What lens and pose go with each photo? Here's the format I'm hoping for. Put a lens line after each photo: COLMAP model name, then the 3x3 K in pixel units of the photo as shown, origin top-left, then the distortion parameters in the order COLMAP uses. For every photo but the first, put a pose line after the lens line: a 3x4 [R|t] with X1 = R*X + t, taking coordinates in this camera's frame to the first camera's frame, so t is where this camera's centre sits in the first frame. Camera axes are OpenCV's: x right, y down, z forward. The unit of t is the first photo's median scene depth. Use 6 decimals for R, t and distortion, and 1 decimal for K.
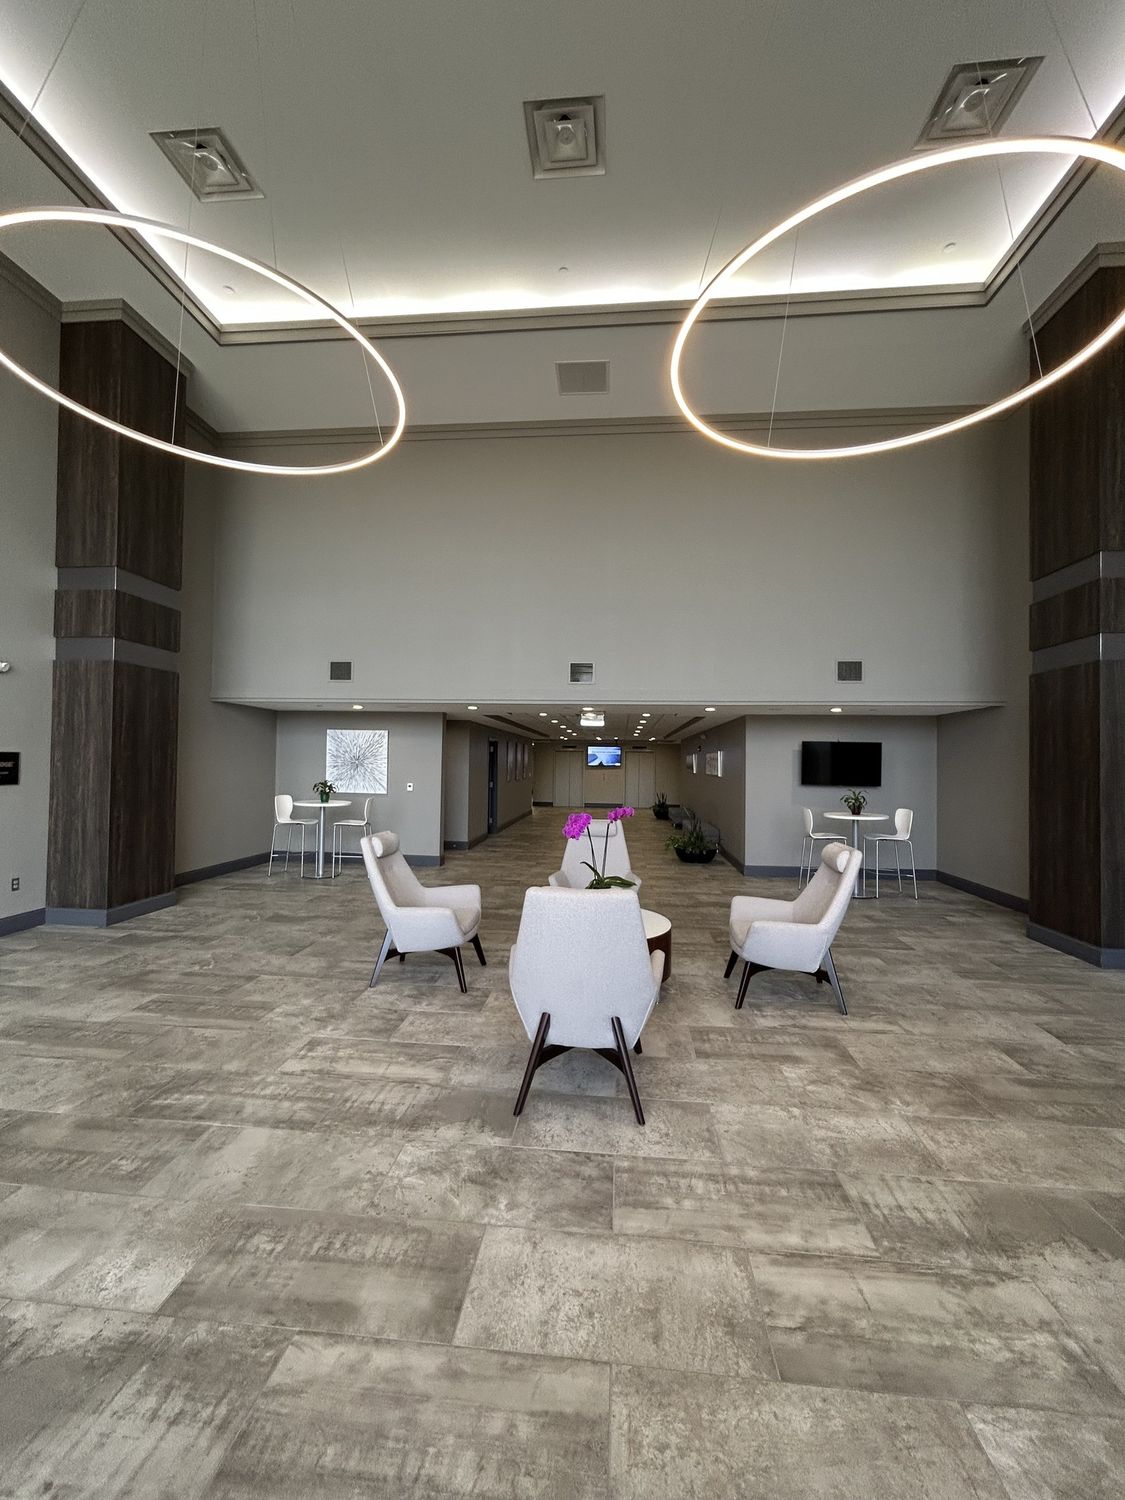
lens RADIAL K [[606.0, 0, 561.7], [0, 606.0, 750.0], [0, 0, 1]] dist [0.002667, 0.000885]
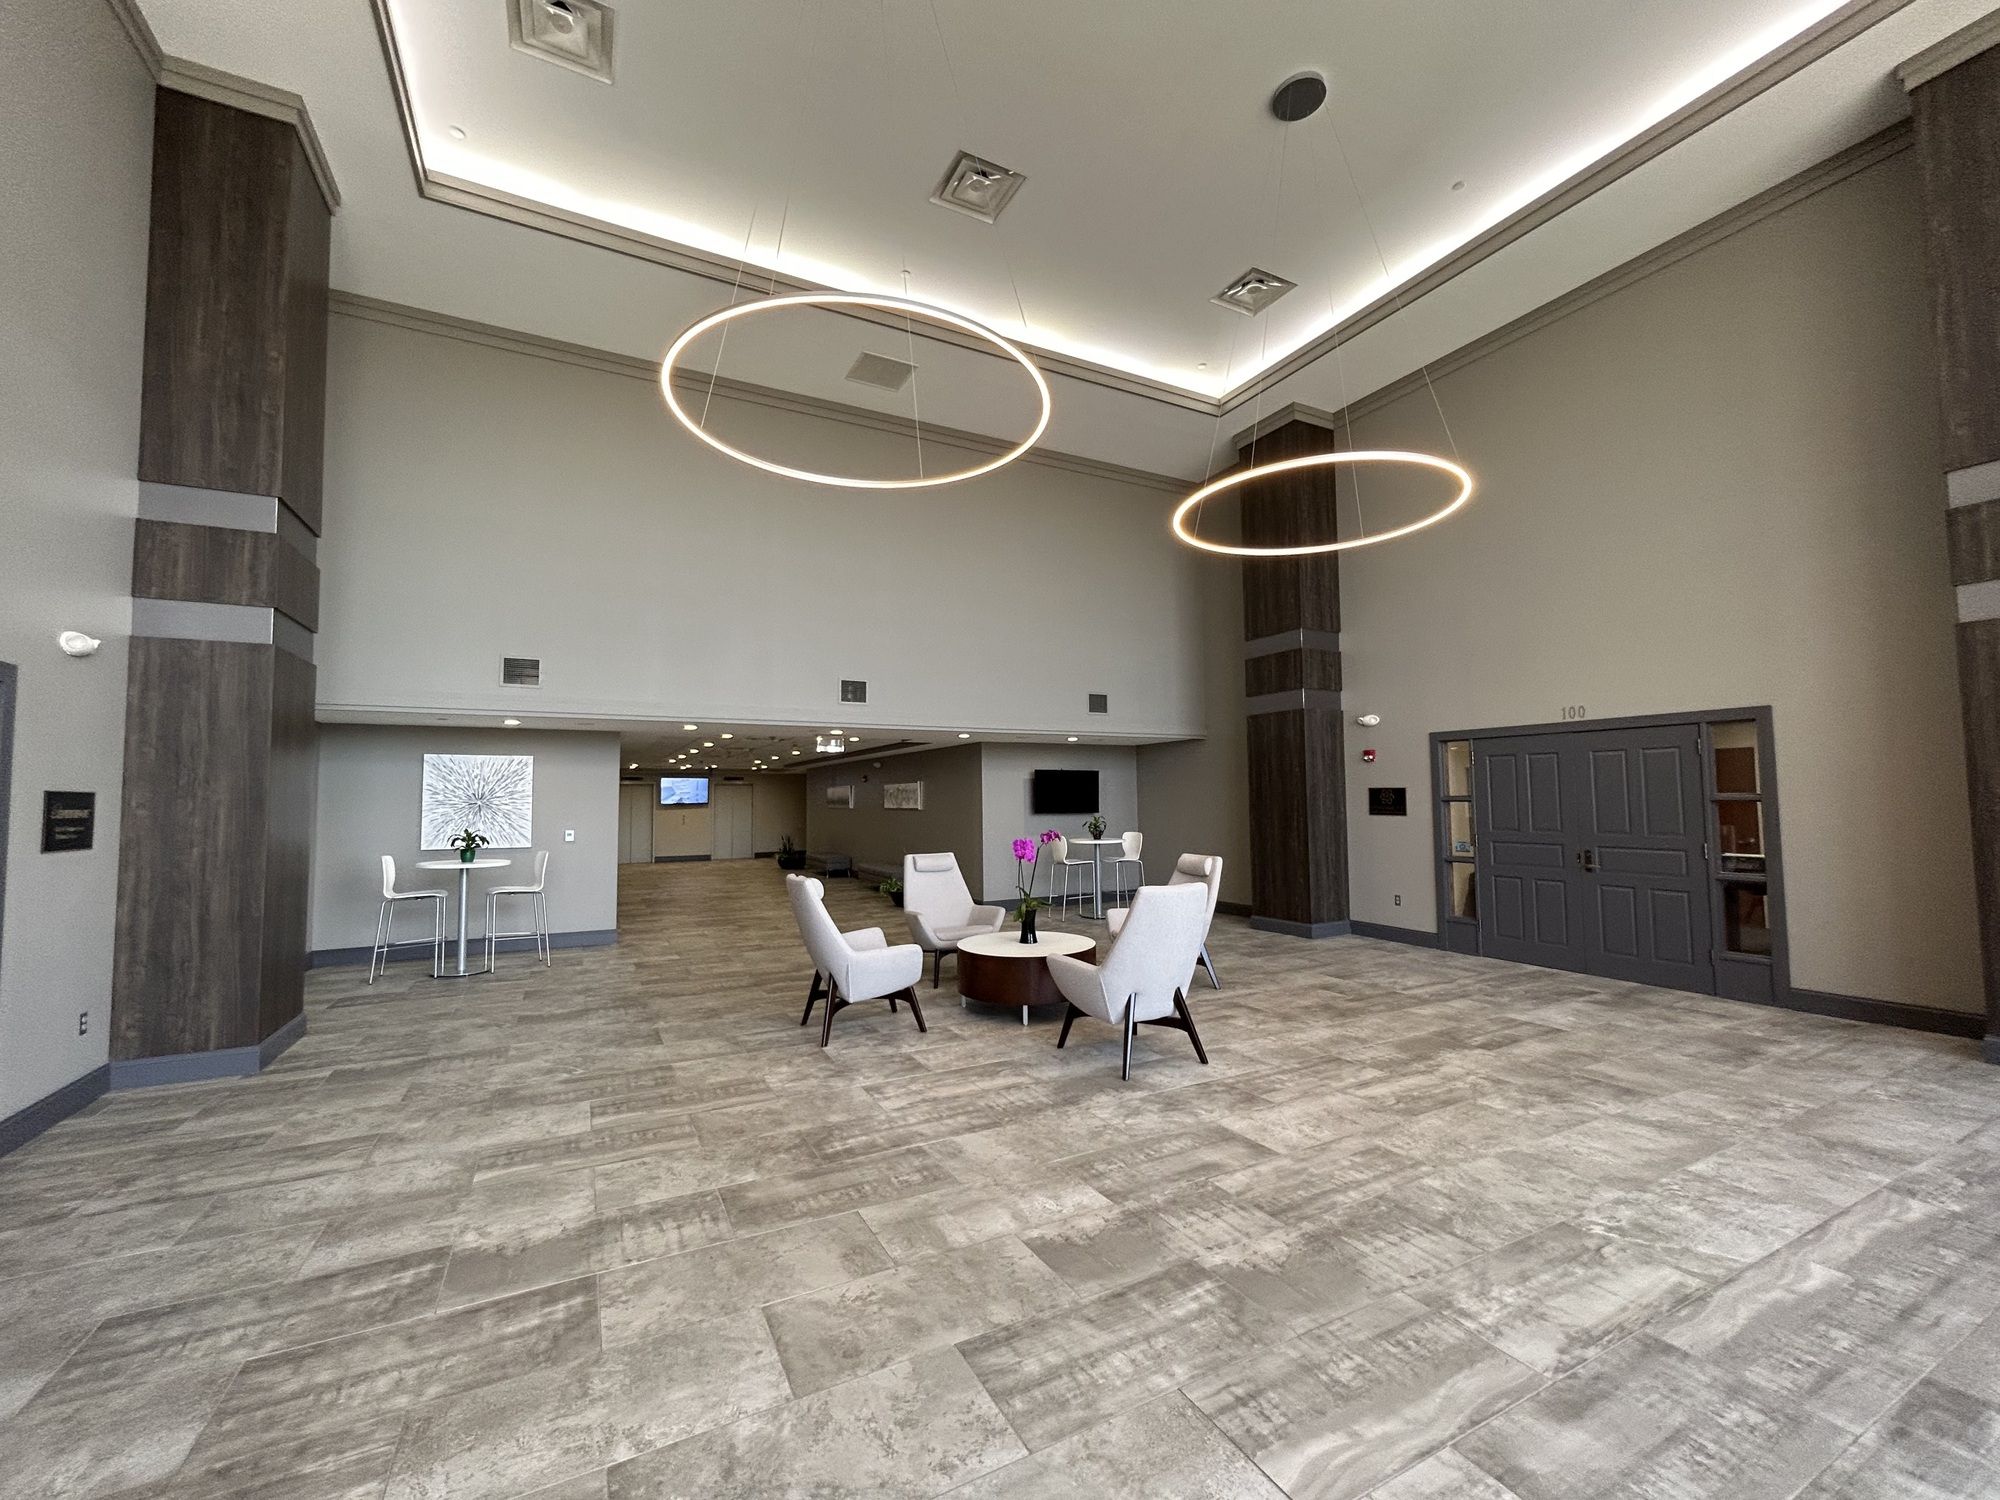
lens RADIAL K [[808.0, 0, 996.6], [0, 808.0, 751.3], [0, 0, 1]] dist [0.002667, 0.000885]
pose [[0.840334, 0.009951, 0.541978, -0.842670], [0.009771, 0.999391, -0.033499, -0.001944], [-0.541982, 0.033446, 0.839725, -0.170483]]
